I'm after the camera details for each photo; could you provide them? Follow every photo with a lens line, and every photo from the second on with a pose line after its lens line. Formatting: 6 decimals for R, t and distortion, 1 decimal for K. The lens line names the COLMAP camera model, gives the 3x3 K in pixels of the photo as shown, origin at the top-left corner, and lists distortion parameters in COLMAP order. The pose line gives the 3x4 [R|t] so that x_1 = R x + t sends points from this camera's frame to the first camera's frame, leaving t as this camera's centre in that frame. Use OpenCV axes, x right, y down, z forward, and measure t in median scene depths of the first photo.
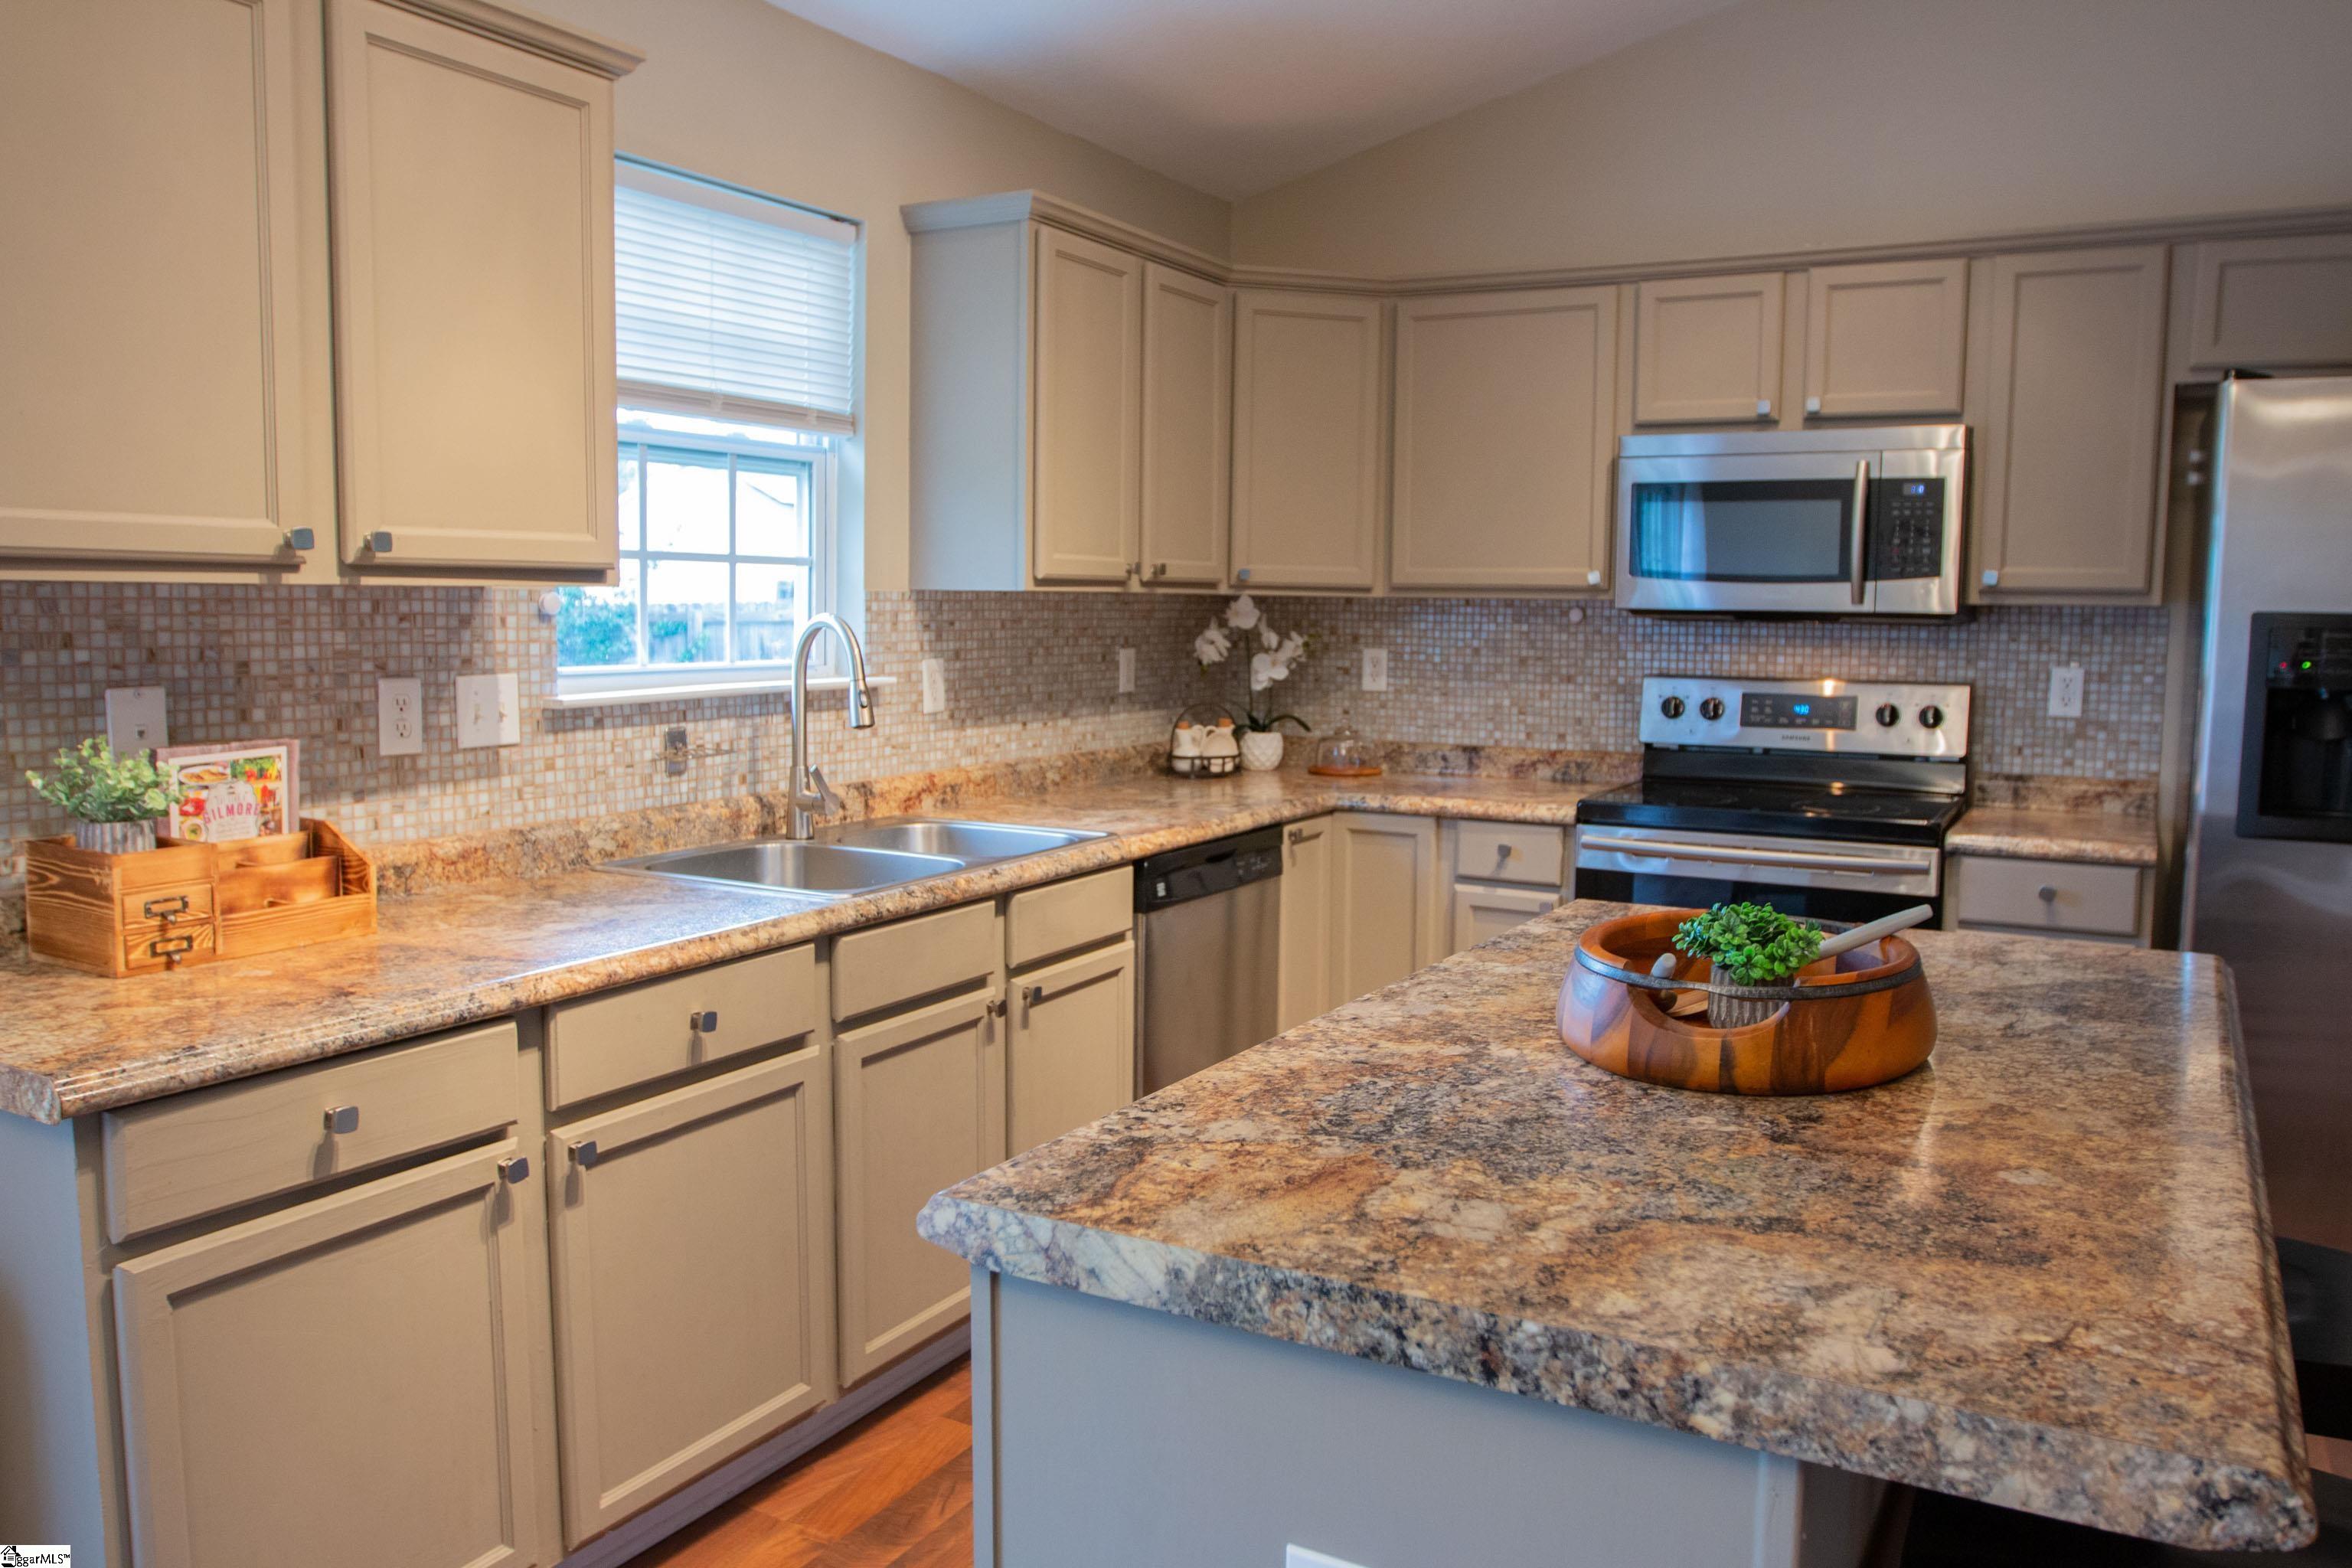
lens RADIAL K [[1723.3, 0, 1188.9], [0, 1723.3, 778.6], [0, 0, 1]] dist [-0.078303, 0.057301]
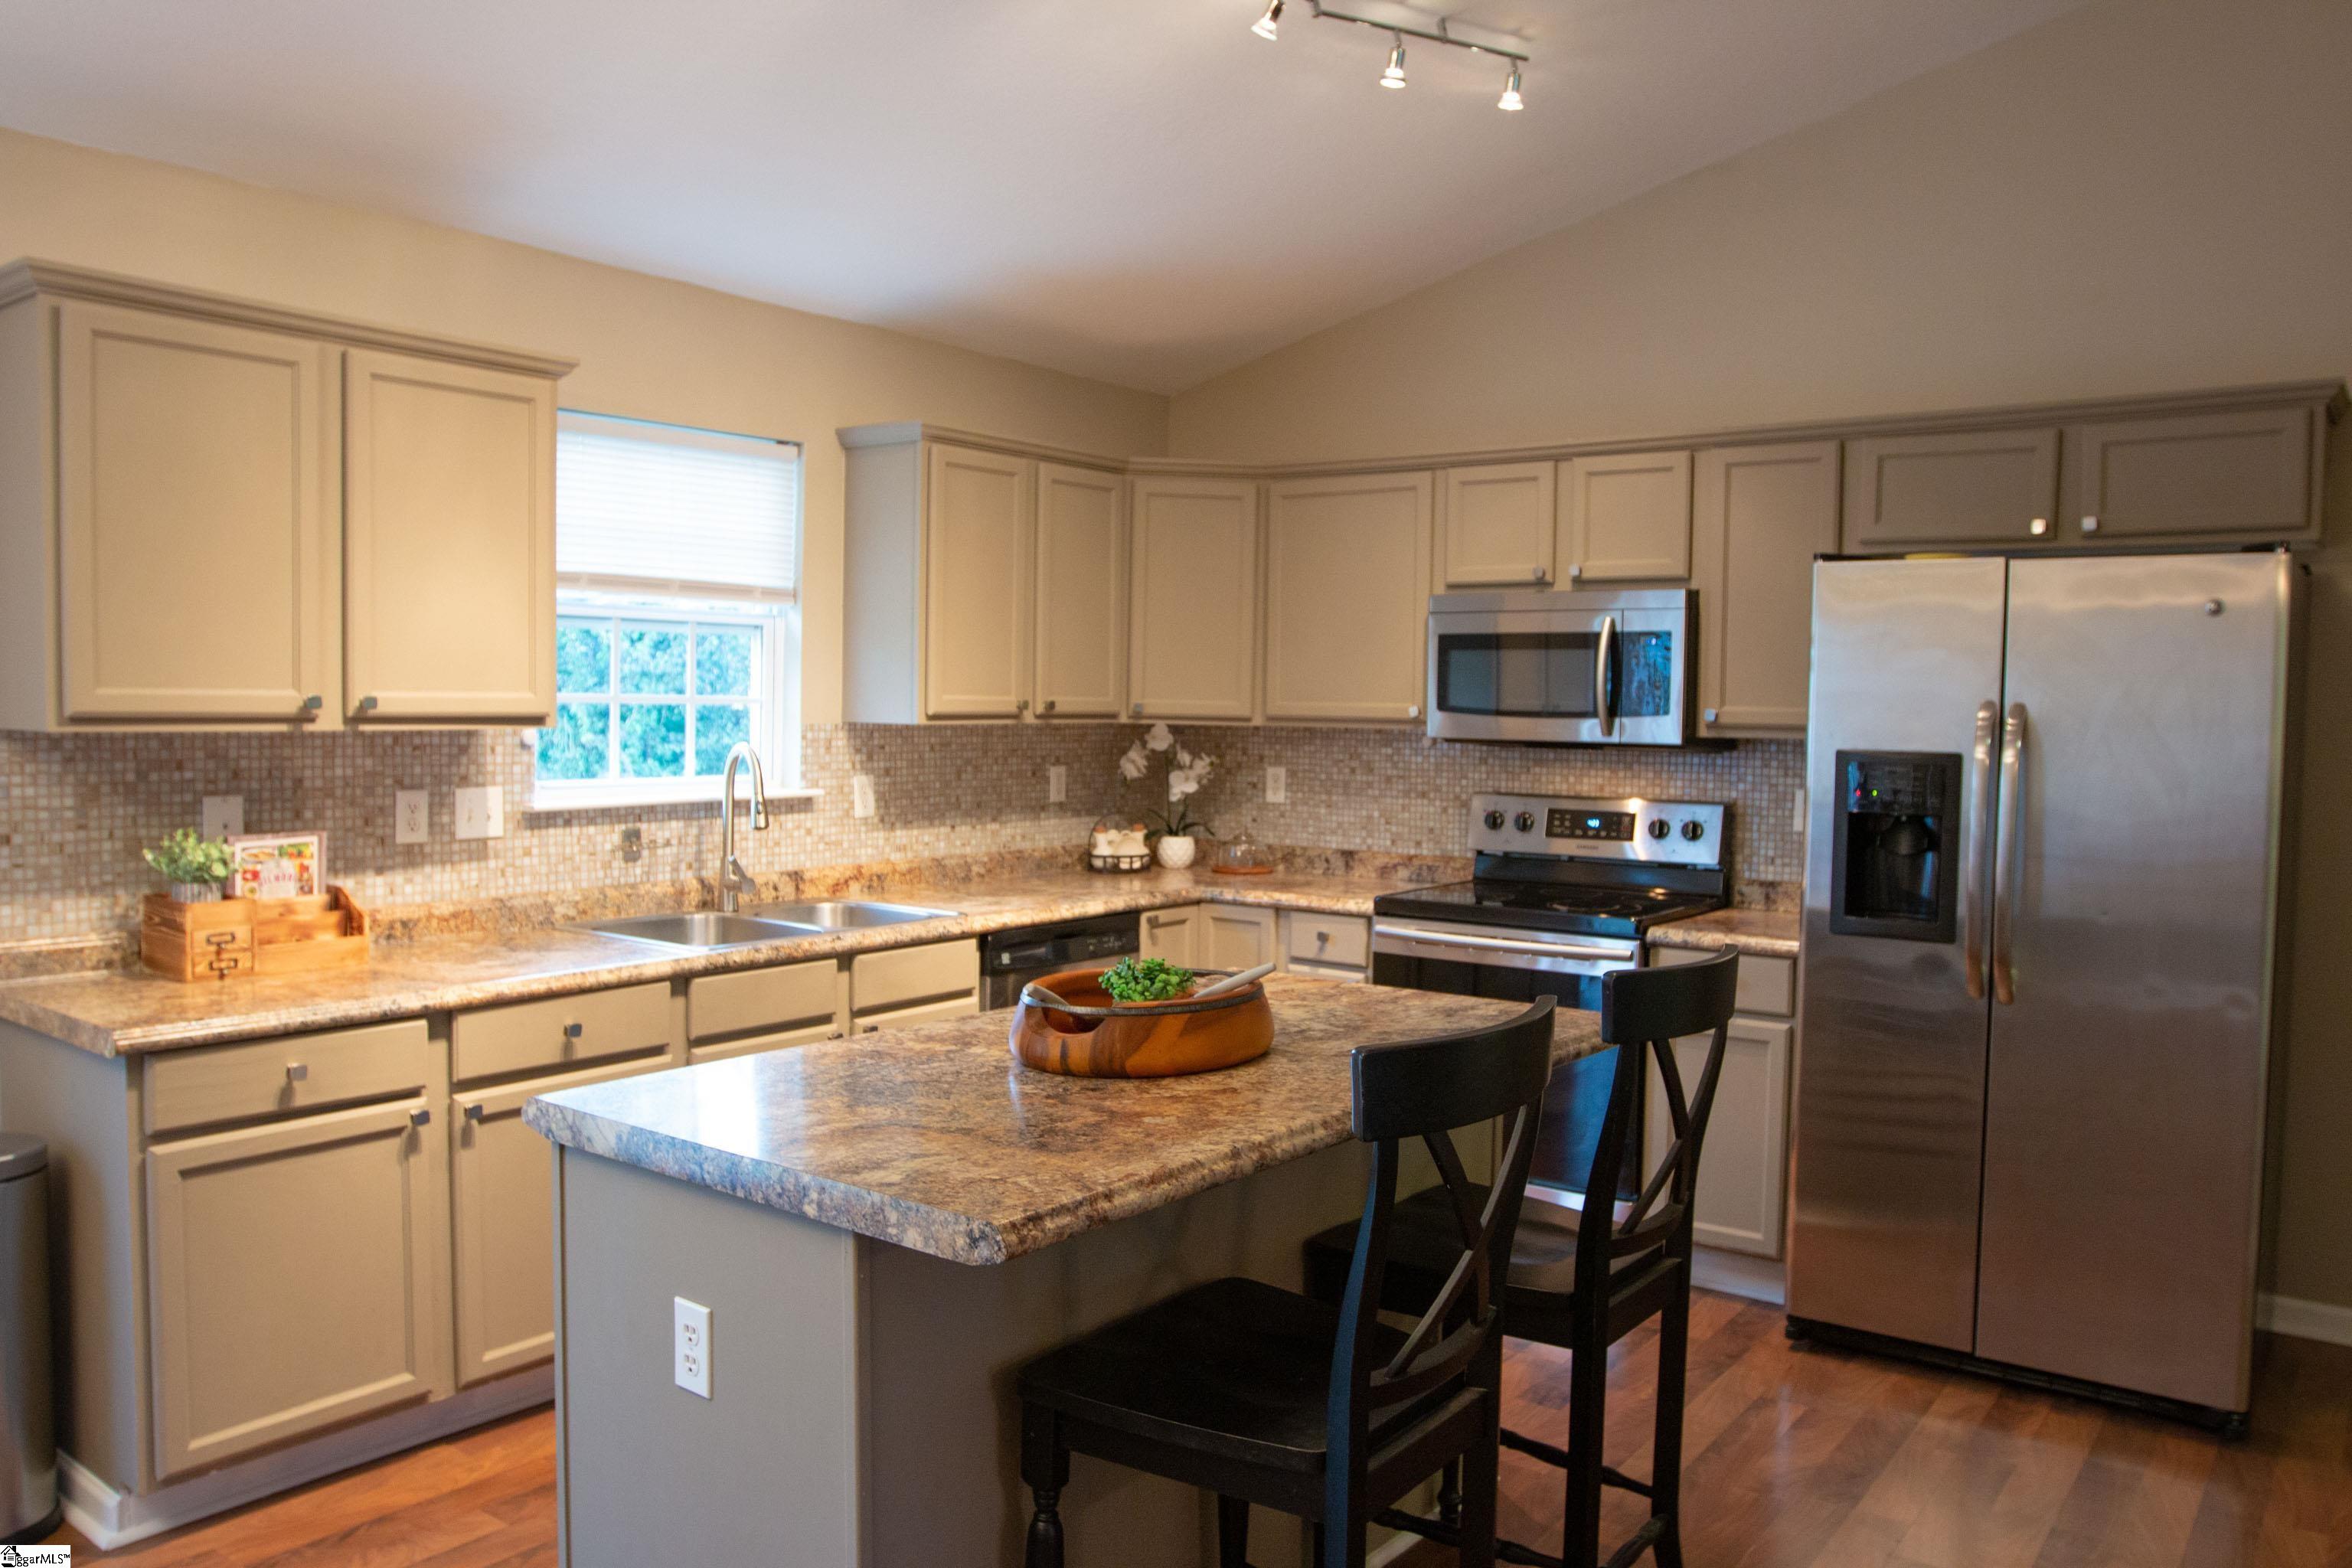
lens RADIAL K [[1723.3, 0, 1188.9], [0, 1723.3, 778.6], [0, 0, 1]] dist [-0.078303, 0.057301]
pose [[0.990426, 0.010034, -0.137681, 0.289177], [-0.017899, 0.998270, -0.056003, 0.000097], [0.136881, 0.057931, 0.988892, -0.250454]]
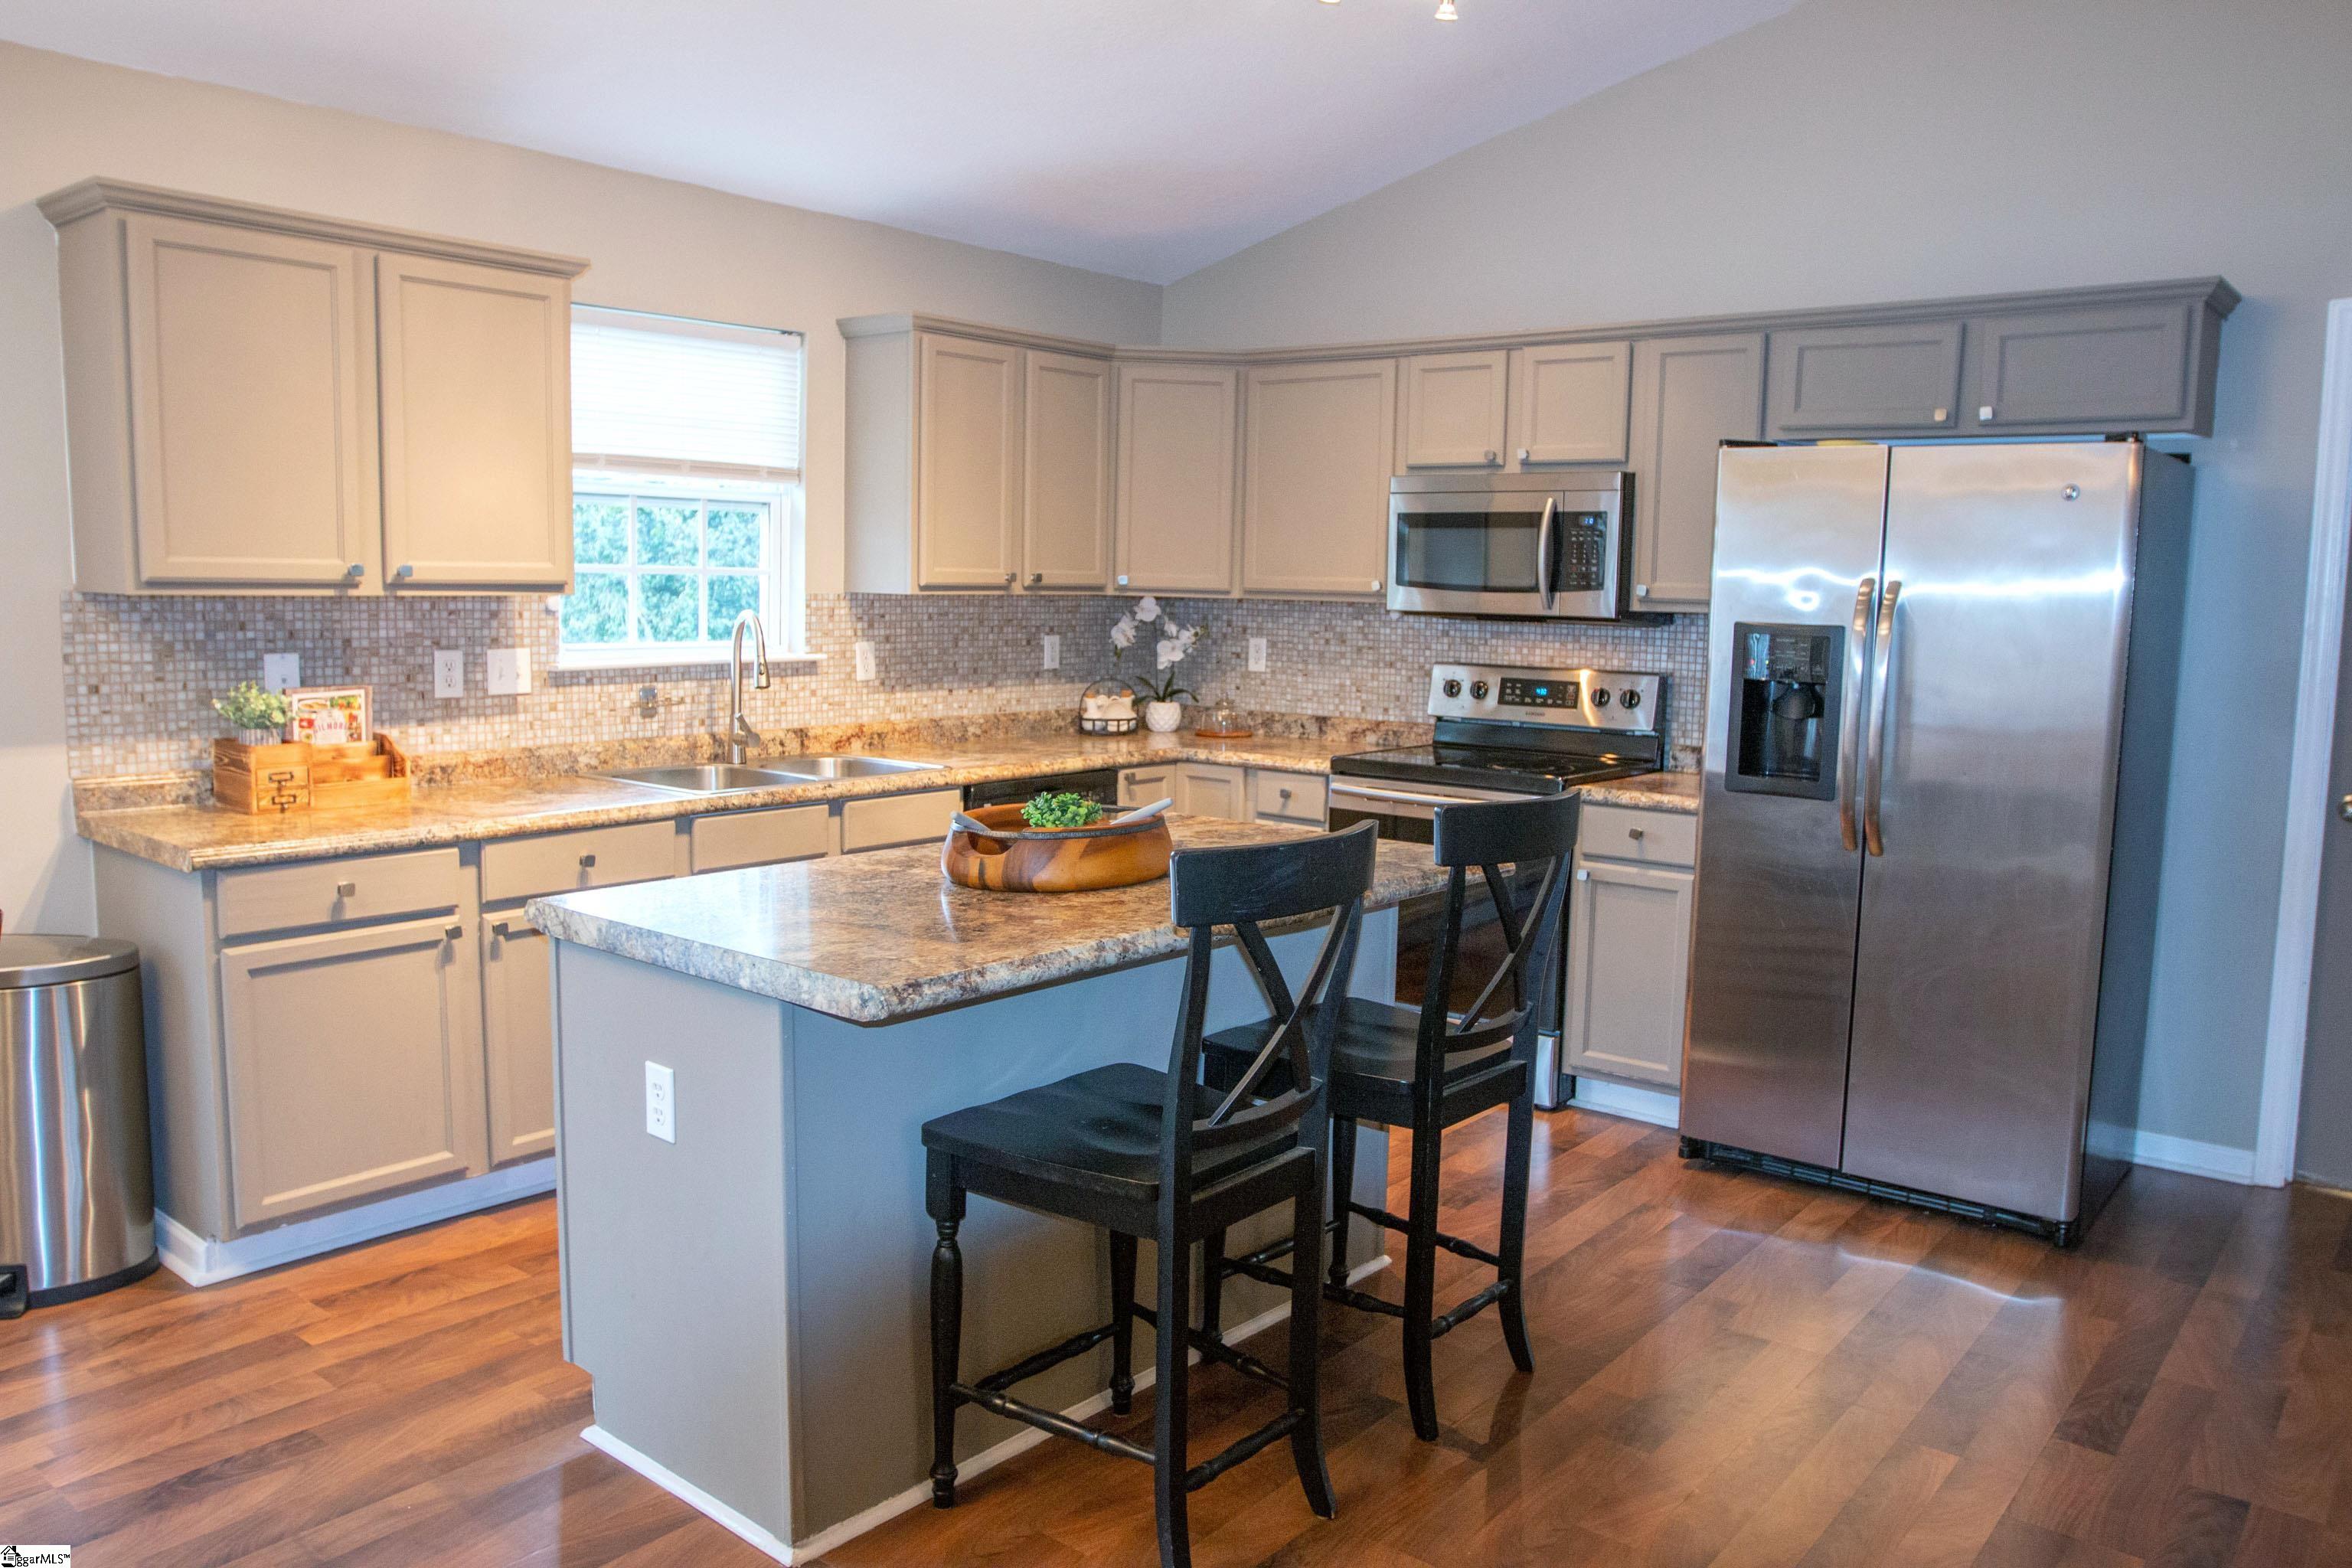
lens RADIAL K [[1723.7, 0, 1191.6], [0, 1723.7, 778.5], [0, 0, 1]] dist [-0.081867, 0.065152]
pose [[0.984655, 0.029497, -0.172000, 0.383006], [-0.027504, 0.999524, 0.013954, 0.015539], [0.172330, -0.009010, 0.984998, -0.350814]]
